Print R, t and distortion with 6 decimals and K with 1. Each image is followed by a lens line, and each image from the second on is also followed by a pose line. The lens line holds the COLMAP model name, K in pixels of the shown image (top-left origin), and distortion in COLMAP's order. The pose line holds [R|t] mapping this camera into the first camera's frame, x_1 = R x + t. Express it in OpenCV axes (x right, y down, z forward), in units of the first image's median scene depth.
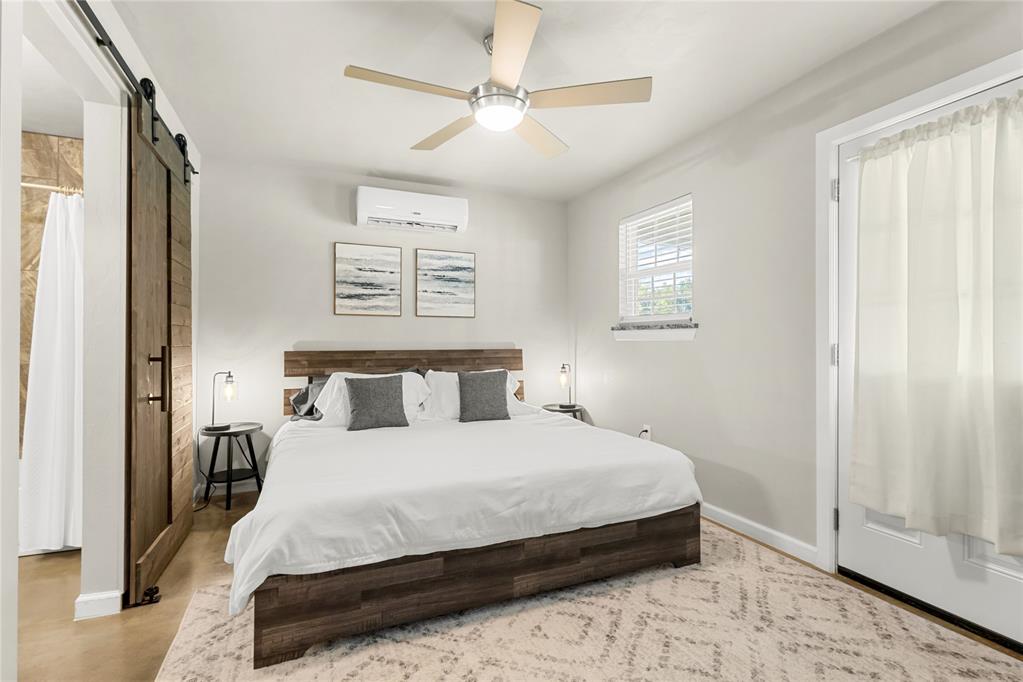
lens RADIAL K [[473.9, 0, 510.7], [0, 473.9, 337.7], [0, 0, 1]] dist [-0.003369, -0.000313]
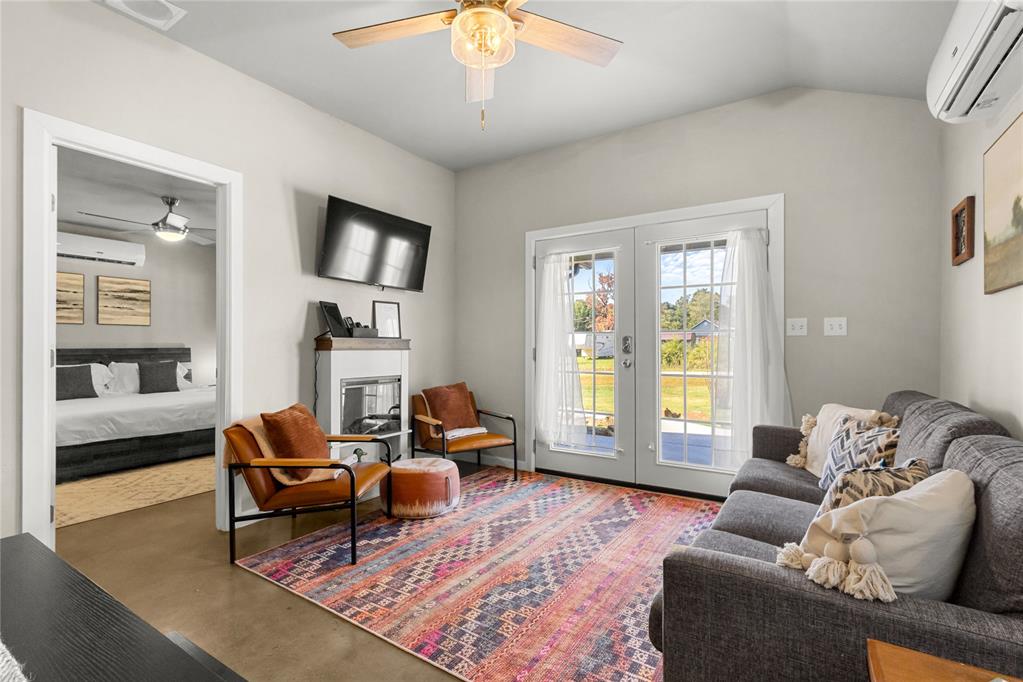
lens RADIAL K [[473.9, 0, 512.6], [0, 473.9, 341.9], [0, 0, 1]] dist [-0.003369, -0.000313]
pose [[0.826216, -0.000397, 0.563353, 0.028816], [-0.001120, 0.999997, 0.002347, 0.001514], [-0.563352, -0.002570, 0.826213, -0.954680]]
